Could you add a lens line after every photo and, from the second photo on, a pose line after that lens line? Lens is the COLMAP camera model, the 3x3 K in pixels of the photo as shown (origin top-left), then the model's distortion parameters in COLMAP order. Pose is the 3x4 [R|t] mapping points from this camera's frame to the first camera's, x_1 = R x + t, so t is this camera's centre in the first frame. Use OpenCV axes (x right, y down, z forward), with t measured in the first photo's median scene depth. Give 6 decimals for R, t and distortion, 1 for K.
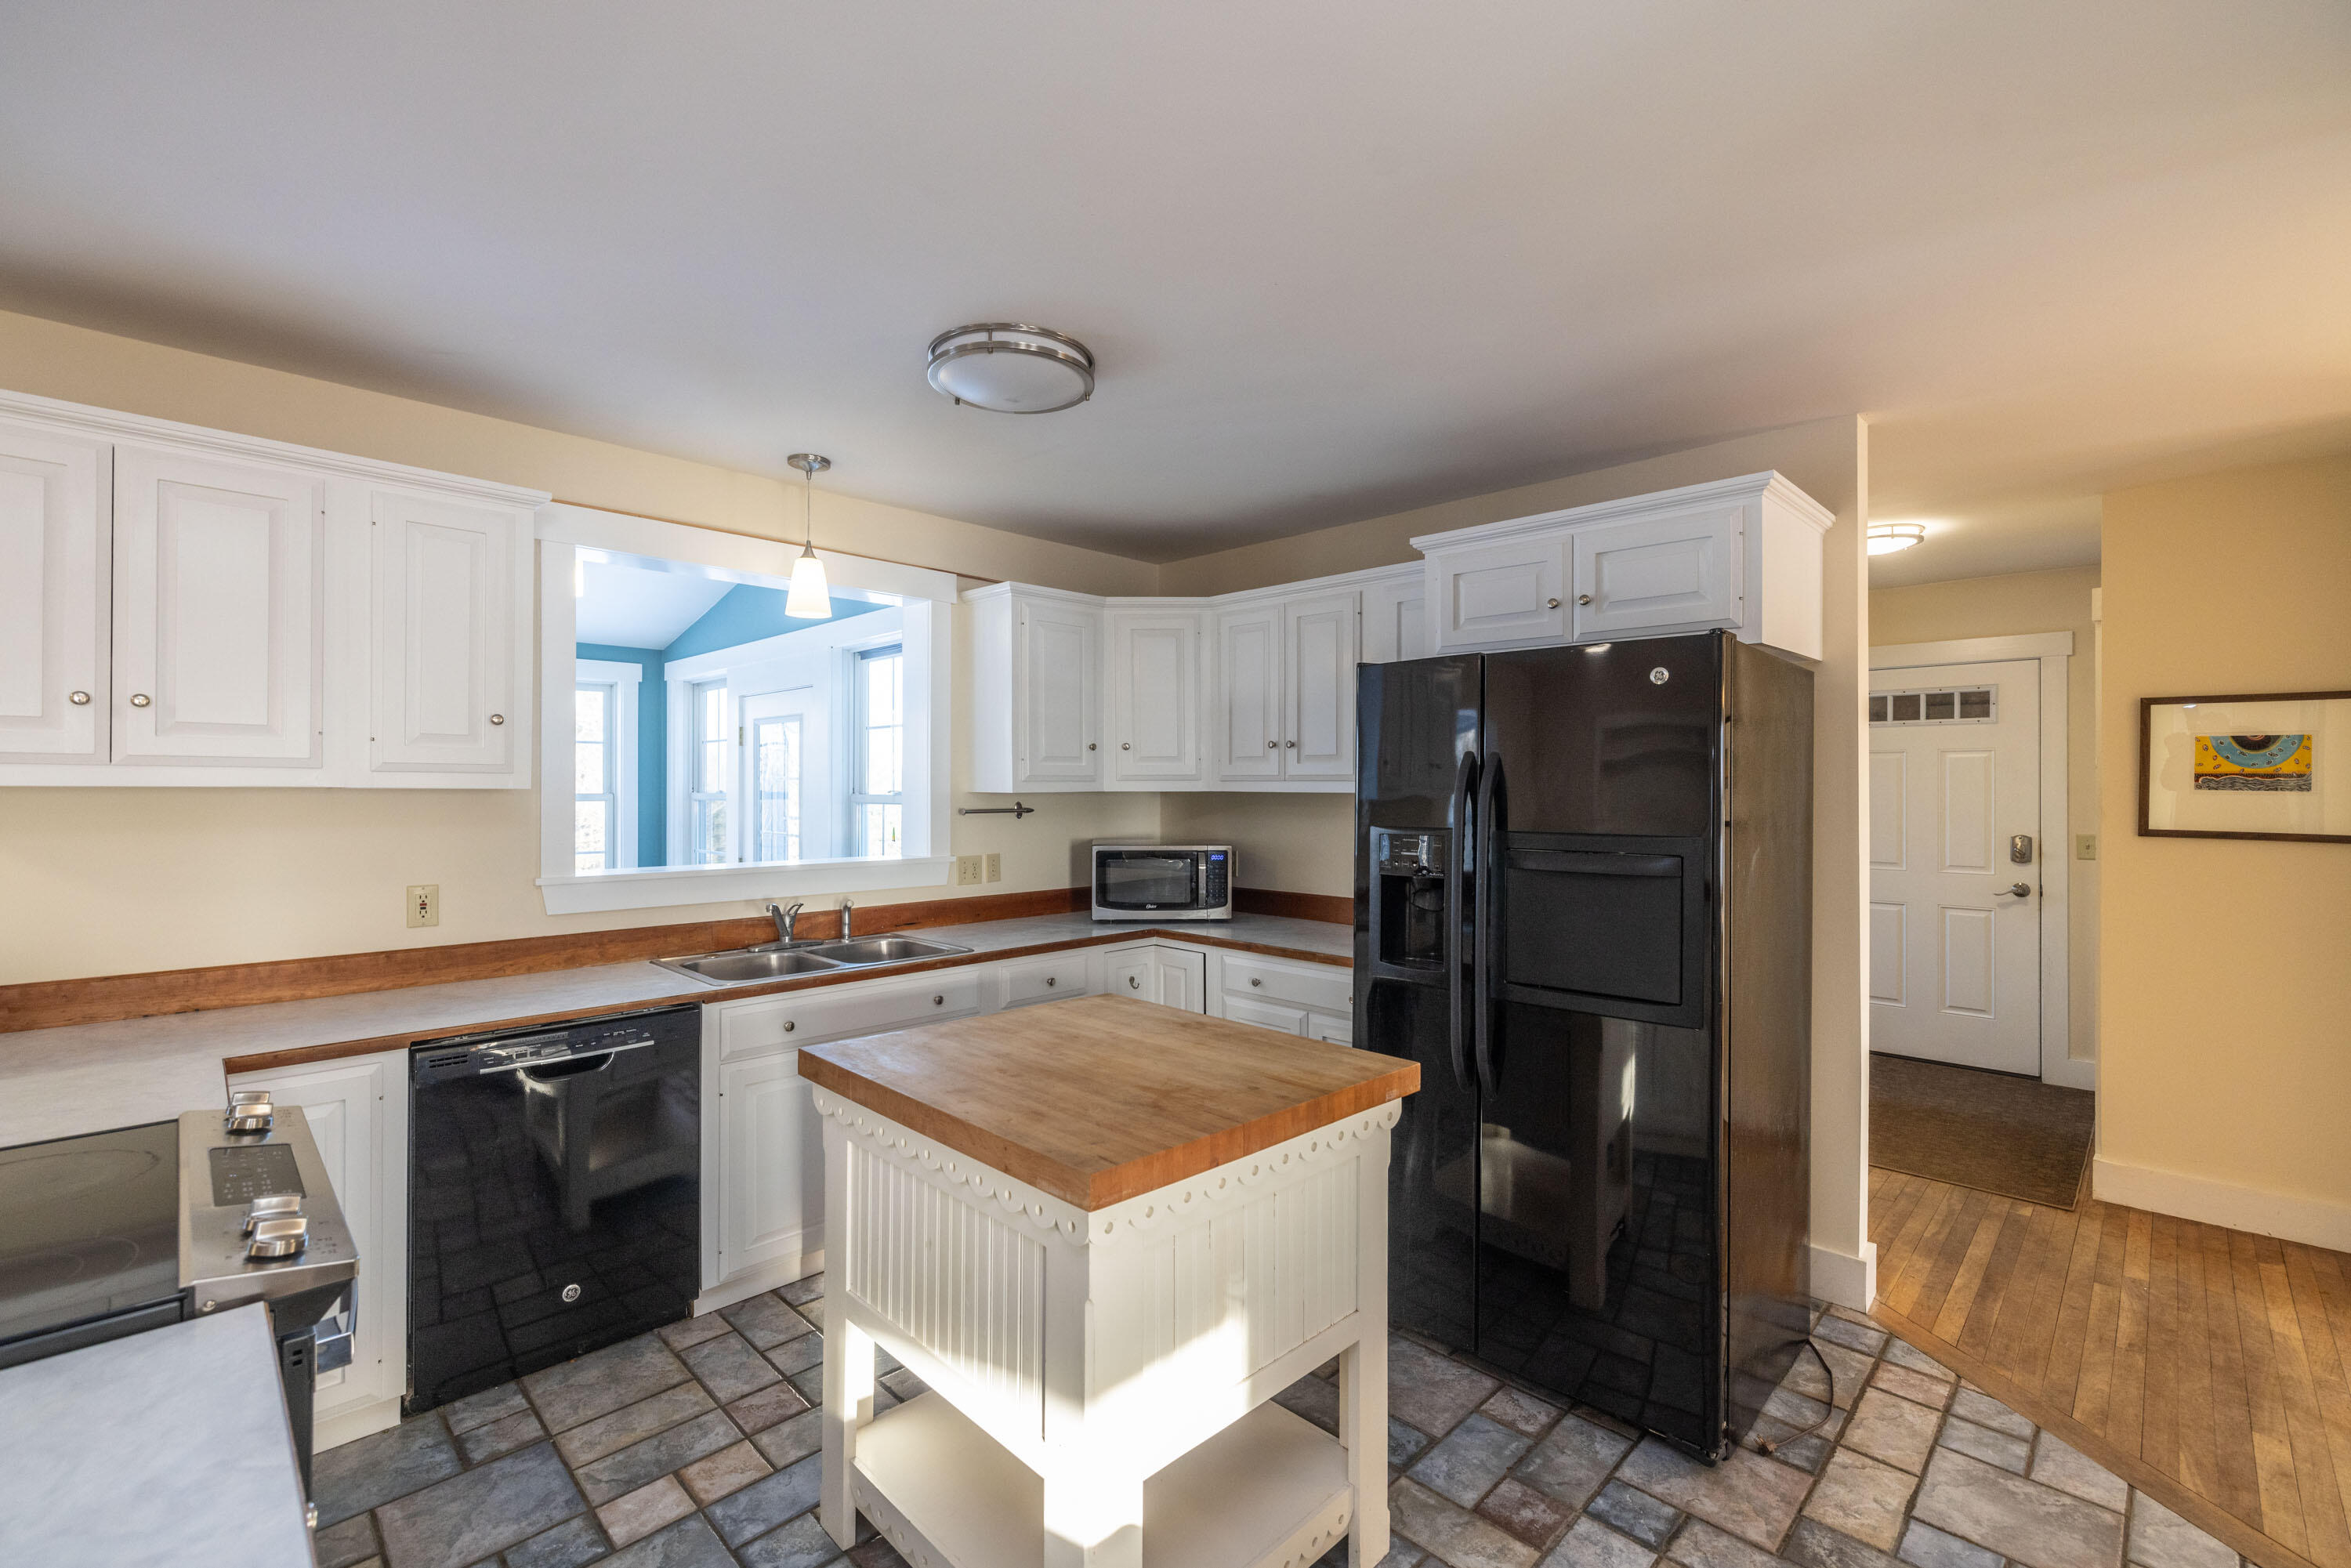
lens RADIAL K [[1007.2, 0, 1173.8], [0, 1007.2, 782.9], [0, 0, 1]] dist [-0.001596, -0.000083]
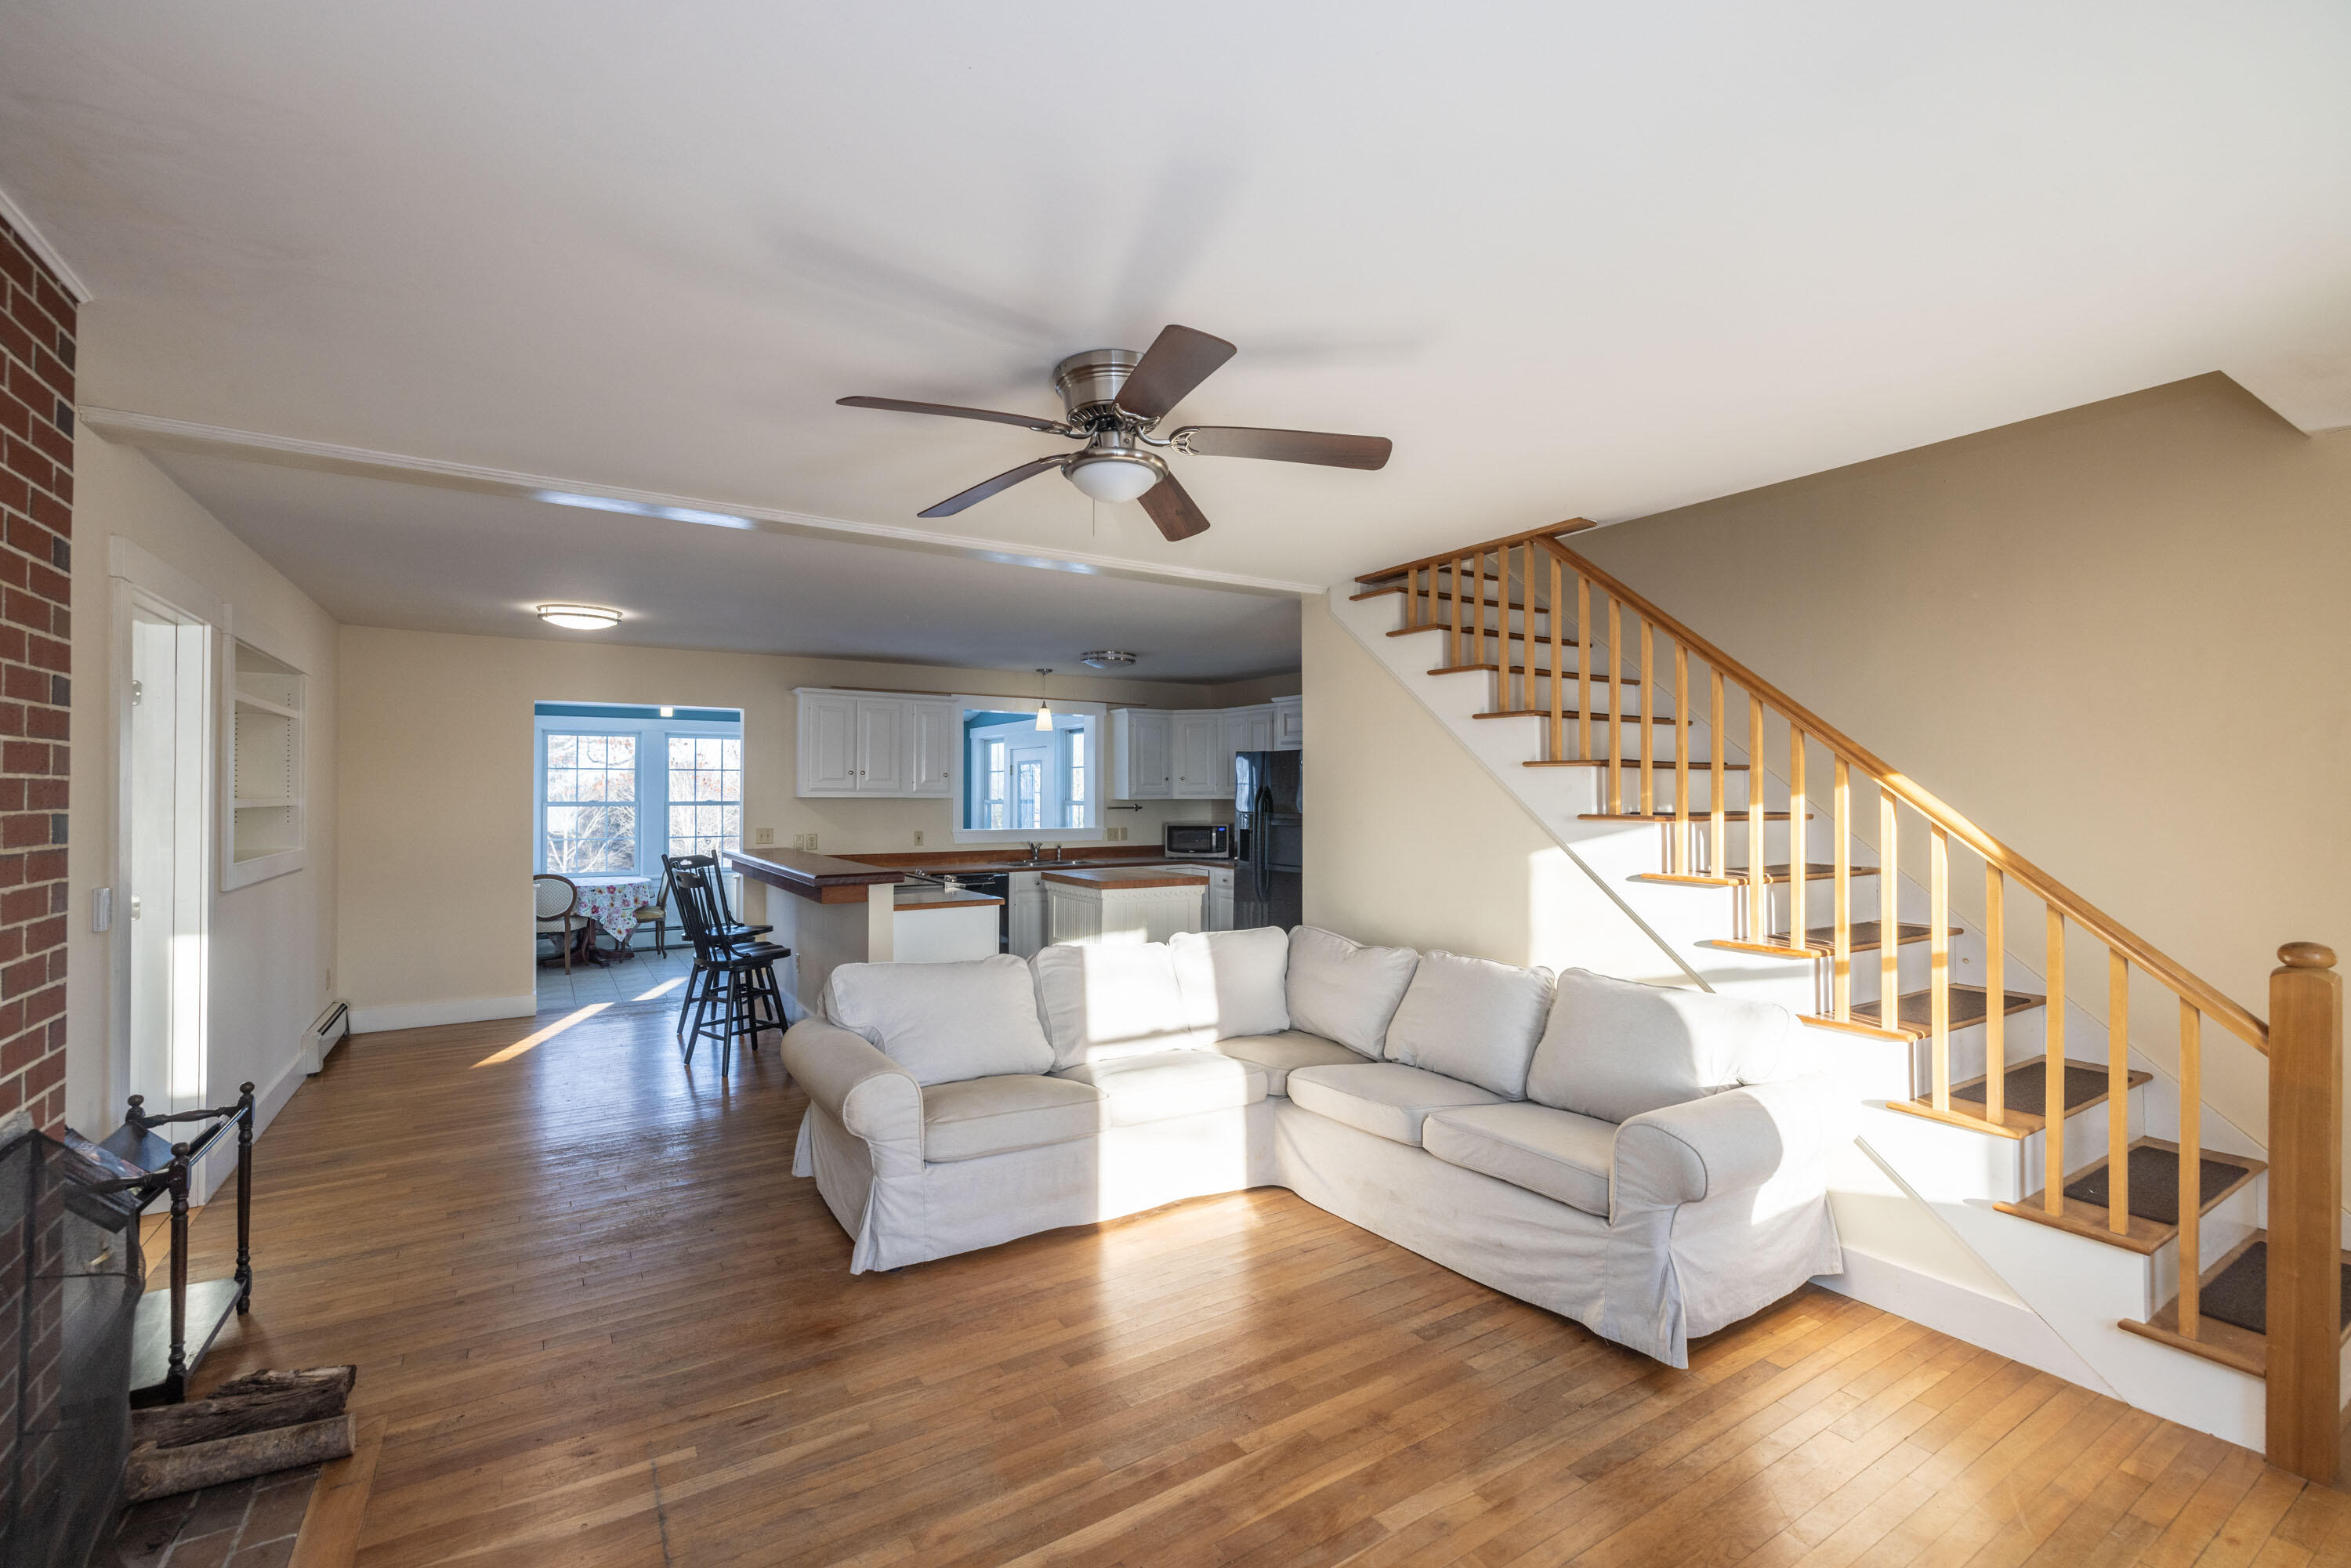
lens RADIAL K [[1007.2, 0, 1171.2], [0, 1007.2, 790.2], [0, 0, 1]] dist [-0.001596, -0.000083]
pose [[0.974904, -0.000642, -0.222623, 0.413910], [0.000753, 1.000000, 0.000416, -0.011954], [0.222622, -0.000573, 0.974905, -1.127834]]
